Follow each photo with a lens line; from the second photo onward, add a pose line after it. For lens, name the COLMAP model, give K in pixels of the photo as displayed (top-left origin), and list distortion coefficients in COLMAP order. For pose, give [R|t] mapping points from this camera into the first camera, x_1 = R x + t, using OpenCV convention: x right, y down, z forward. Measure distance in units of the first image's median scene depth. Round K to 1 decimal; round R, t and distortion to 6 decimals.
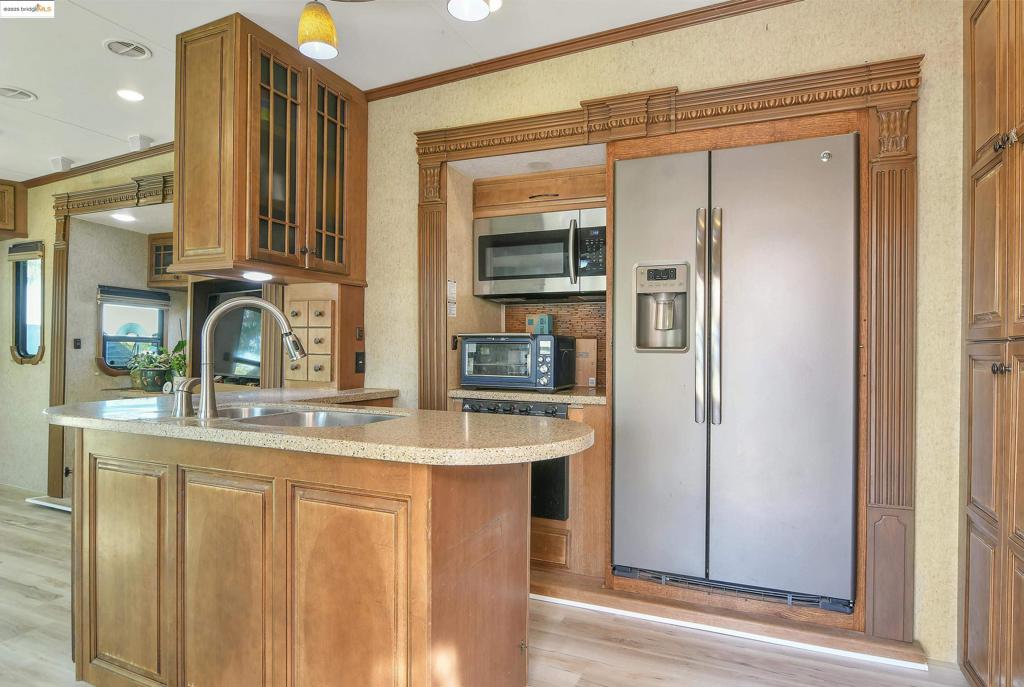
lens RADIAL K [[563.0, 0, 524.2], [0, 563.0, 348.3], [0, 0, 1]] dist [-0.004958, -0.002085]
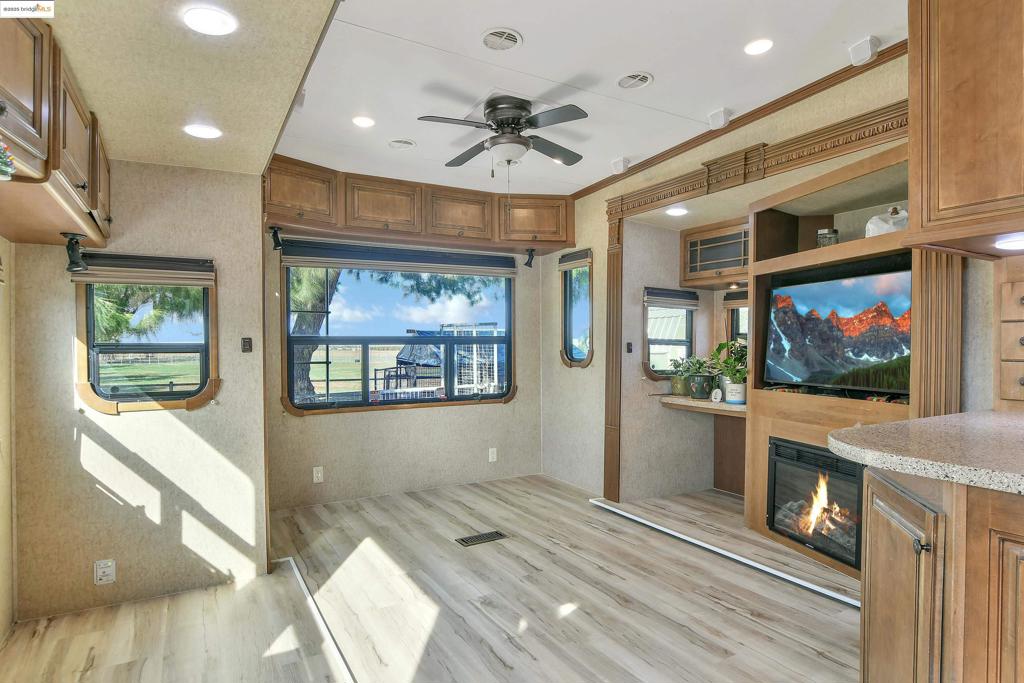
lens RADIAL K [[563.0, 0, 524.2], [0, 563.0, 346.3], [0, 0, 1]] dist [-0.004958, -0.002085]
pose [[0.809302, -0.010091, -0.587306, -0.354383], [0.007788, 0.999949, -0.006449, -0.005133], [0.587342, 0.000645, 0.809339, 0.089149]]
